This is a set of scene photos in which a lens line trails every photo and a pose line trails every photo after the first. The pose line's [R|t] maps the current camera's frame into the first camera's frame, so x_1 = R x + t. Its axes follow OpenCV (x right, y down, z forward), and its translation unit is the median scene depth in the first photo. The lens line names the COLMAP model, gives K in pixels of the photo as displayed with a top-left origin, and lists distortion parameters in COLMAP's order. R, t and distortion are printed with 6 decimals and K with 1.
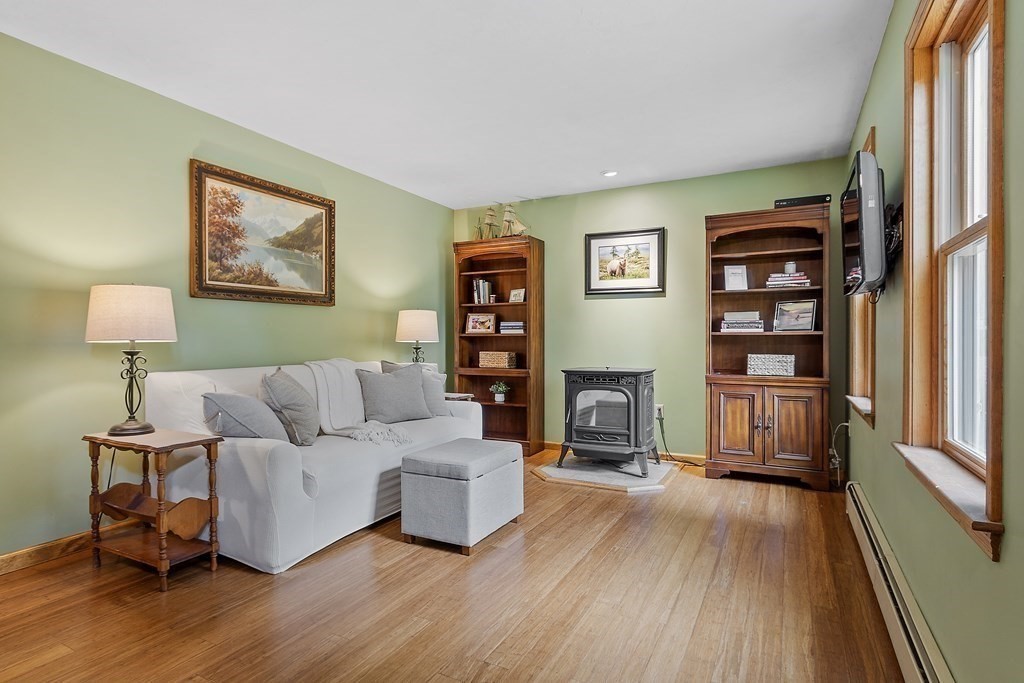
lens RADIAL K [[515.5, 0, 515.8], [0, 515.5, 340.5], [0, 0, 1]] dist [-0.001581, -0.001023]
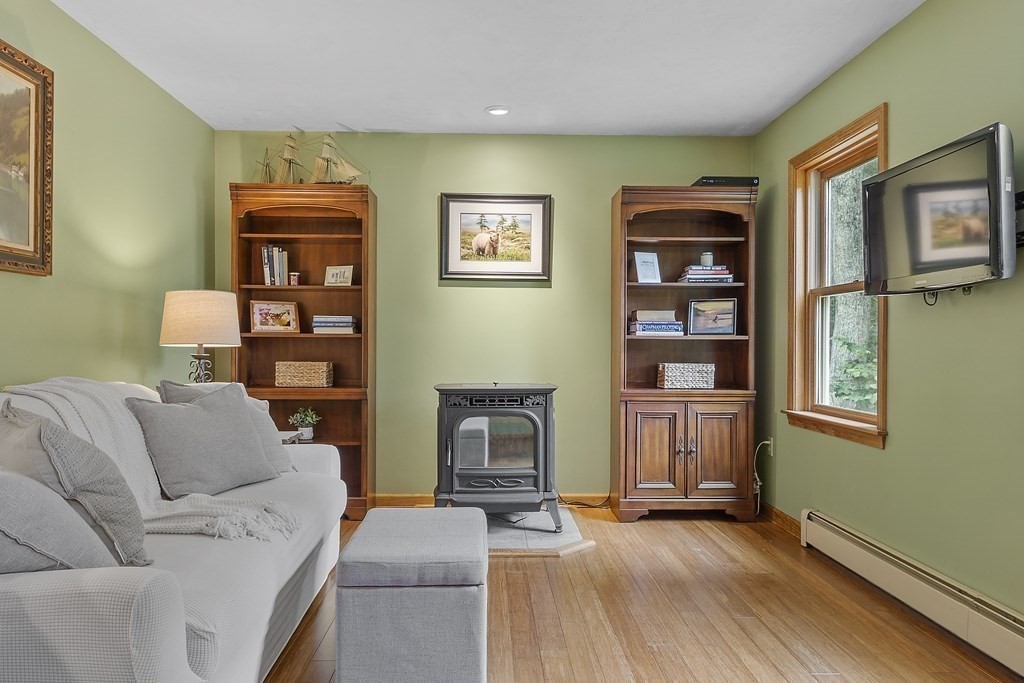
lens RADIAL K [[665.8, 0, 508.2], [0, 665.8, 344.3], [0, 0, 1]] dist [0.002639, 0.002570]
pose [[0.882221, 0.004935, 0.470809, -0.257356], [-0.005205, 0.999986, -0.000730, -0.000658], [-0.470806, -0.001807, 0.882235, 0.194415]]
